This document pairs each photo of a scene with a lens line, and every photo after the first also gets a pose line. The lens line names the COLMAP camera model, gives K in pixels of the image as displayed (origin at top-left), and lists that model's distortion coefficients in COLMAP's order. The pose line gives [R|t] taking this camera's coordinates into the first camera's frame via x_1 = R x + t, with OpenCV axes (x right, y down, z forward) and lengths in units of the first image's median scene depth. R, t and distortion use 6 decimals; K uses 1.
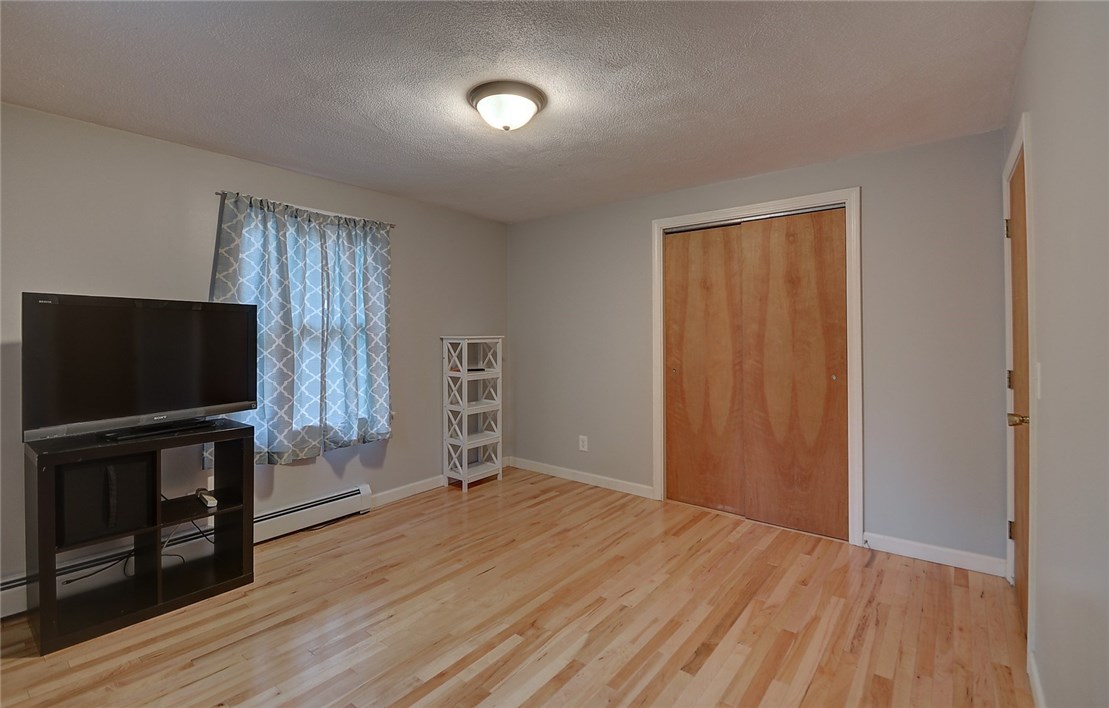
lens RADIAL K [[493.4, 0, 555.5], [0, 493.4, 342.5], [0, 0, 1]] dist [-0.000326, -0.000090]
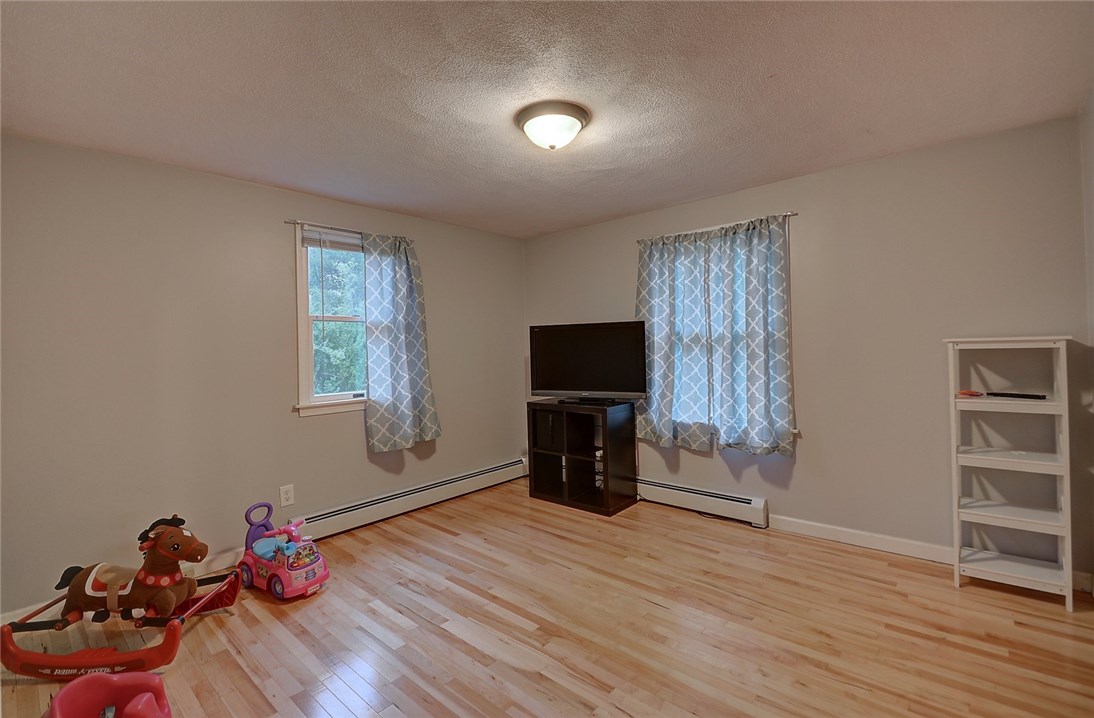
lens RADIAL K [[492.6, 0, 541.7], [0, 492.6, 344.2], [0, 0, 1]] dist [-0.006422, -0.004163]
pose [[-0.063252, 0.003279, -0.997992, 0.651256], [0.009111, 0.999955, 0.002708, -0.016637], [0.997956, -0.008922, -0.063279, 0.714315]]
